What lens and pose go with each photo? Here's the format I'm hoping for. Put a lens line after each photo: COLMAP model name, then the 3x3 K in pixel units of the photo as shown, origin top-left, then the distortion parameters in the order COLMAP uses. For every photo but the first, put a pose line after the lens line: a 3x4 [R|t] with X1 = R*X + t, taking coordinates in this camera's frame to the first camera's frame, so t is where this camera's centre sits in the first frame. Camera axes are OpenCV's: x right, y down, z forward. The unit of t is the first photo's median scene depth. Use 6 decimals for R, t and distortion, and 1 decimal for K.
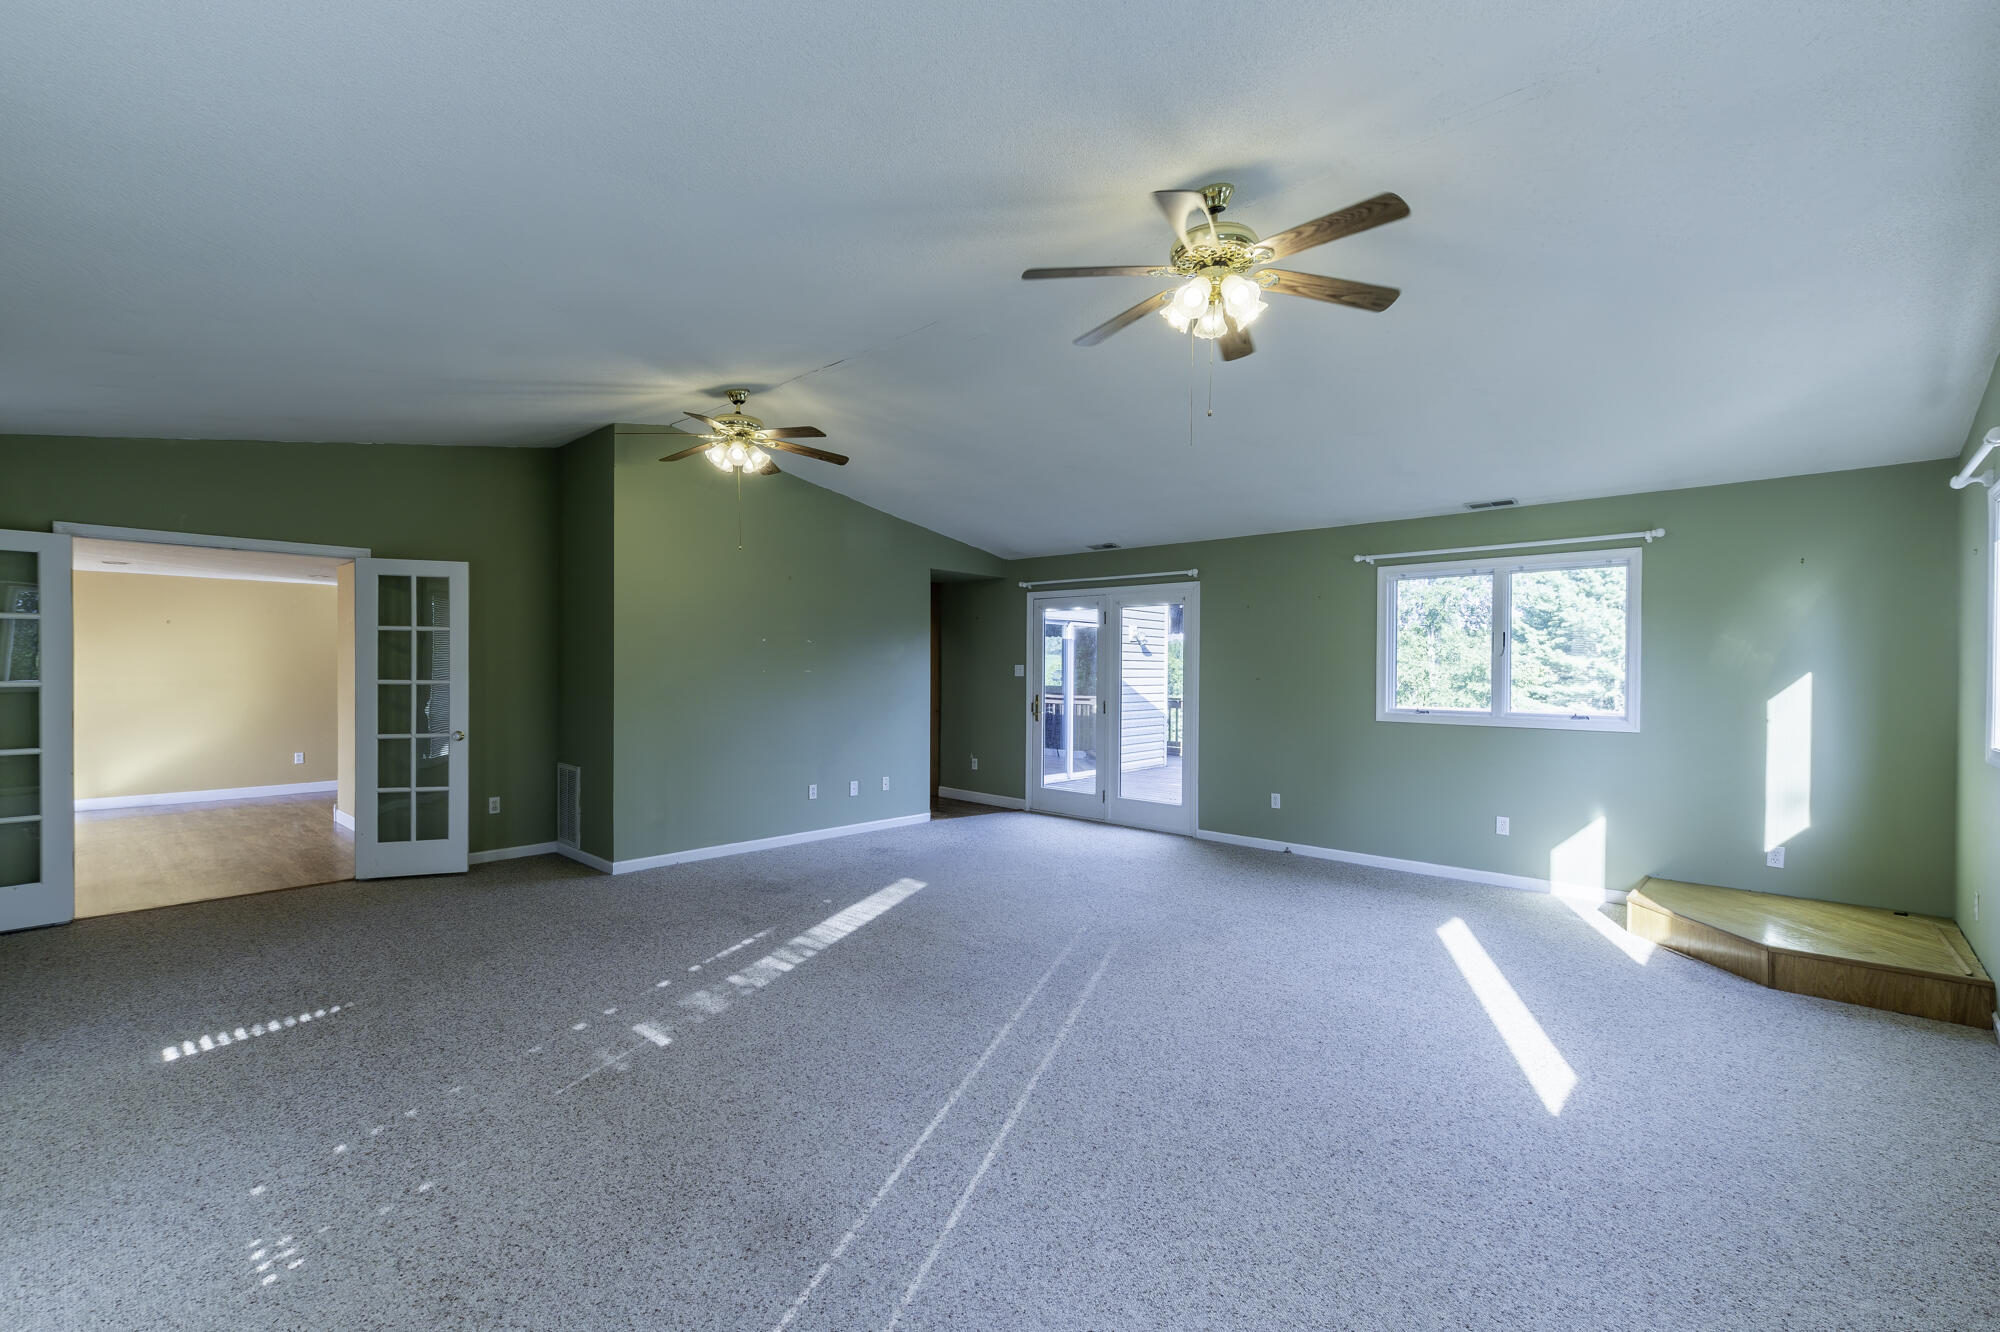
lens RADIAL K [[870.5, 0, 990.0], [0, 870.5, 674.0], [0, 0, 1]] dist [0.009277, -0.003728]
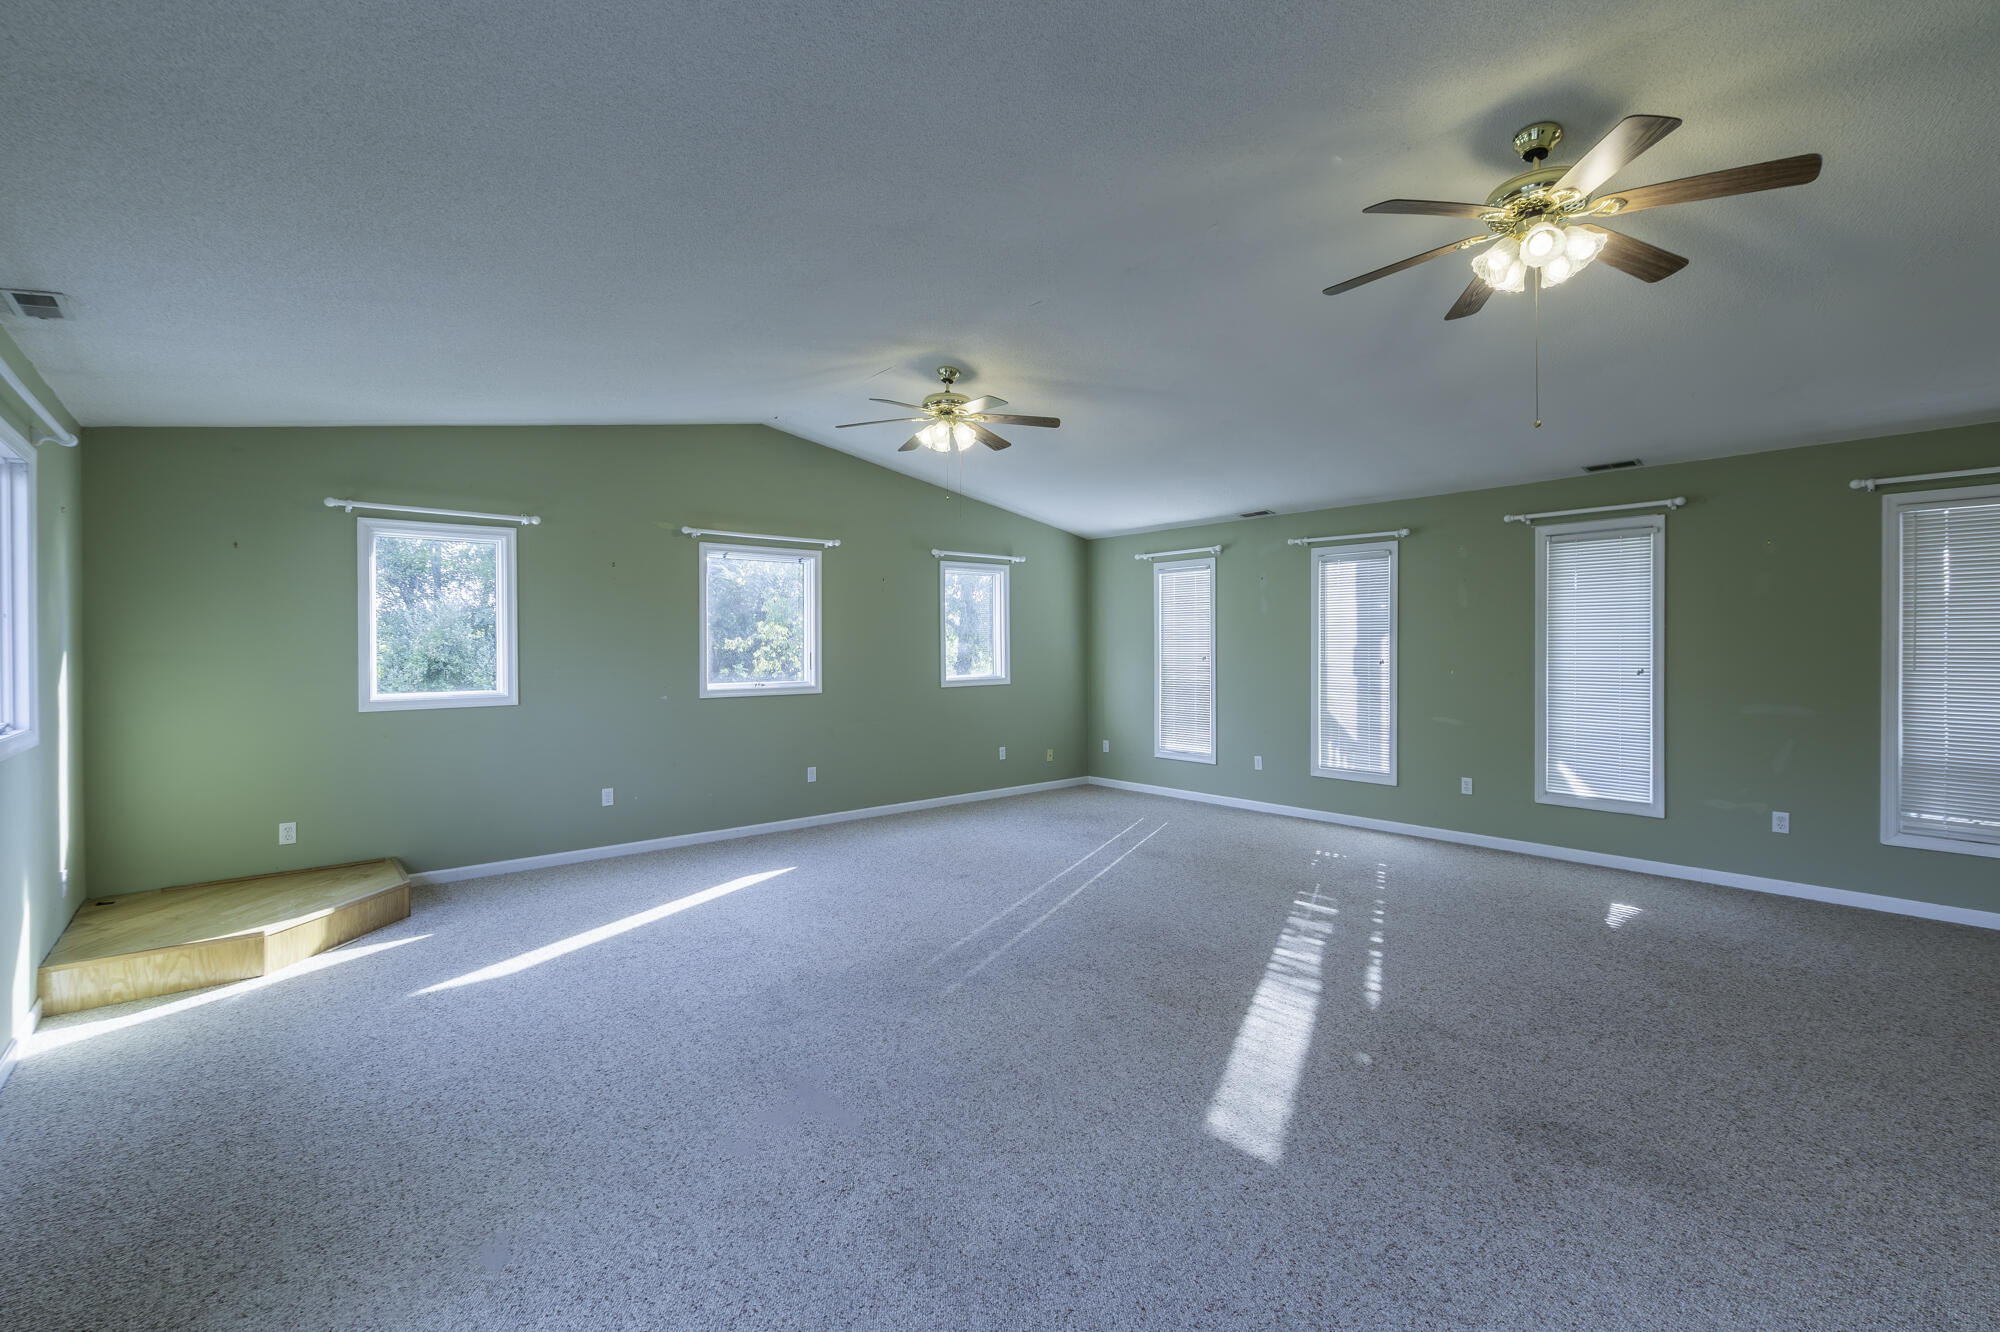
lens RADIAL K [[870.5, 0, 989.1], [0, 870.5, 669.6], [0, 0, 1]] dist [0.009277, -0.003728]
pose [[-0.993719, -0.005522, 0.111772, -0.013106], [-0.002074, 0.999519, 0.030935, -0.009692], [-0.111889, 0.030509, -0.993252, 1.787250]]
